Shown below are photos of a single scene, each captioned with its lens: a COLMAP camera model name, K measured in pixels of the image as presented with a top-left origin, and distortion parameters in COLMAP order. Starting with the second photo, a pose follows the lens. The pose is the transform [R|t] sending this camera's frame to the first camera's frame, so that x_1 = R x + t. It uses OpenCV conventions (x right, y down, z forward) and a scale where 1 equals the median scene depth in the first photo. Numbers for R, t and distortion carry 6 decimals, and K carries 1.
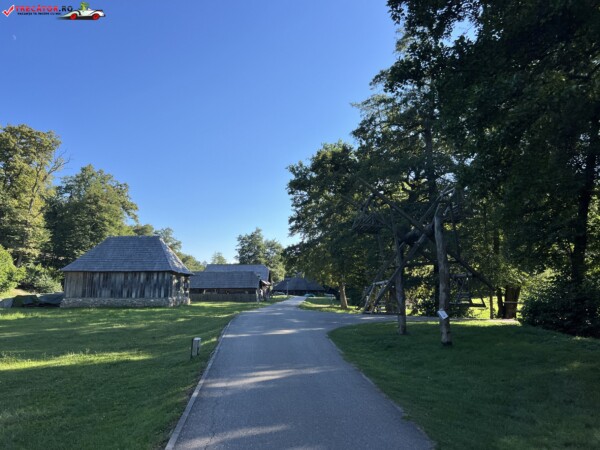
lens RADIAL K [[451.1, 0, 300.3], [0, 451.1, 225.5], [0, 0, 1]] dist [0.052271, -0.061423]
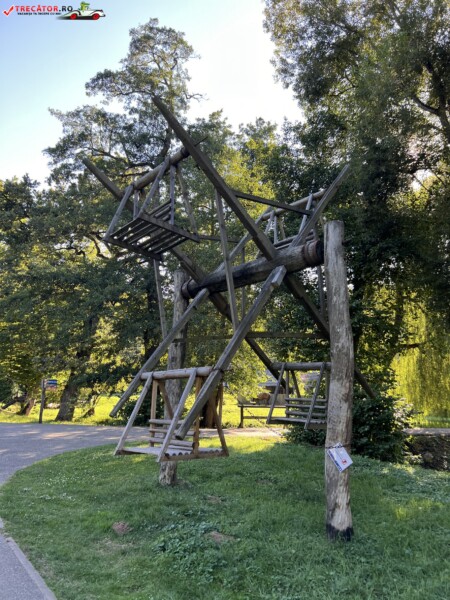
lens RADIAL K [[451.1, 0, 225.0], [0, 451.1, 301.5], [0, 0, 1]] dist [0.052271, -0.061423]
pose [[0.832796, 0.129932, 0.538116, -0.001235], [-0.108384, 0.991522, -0.071673, 0.039374], [-0.542867, 0.001365, 0.839818, 0.285442]]
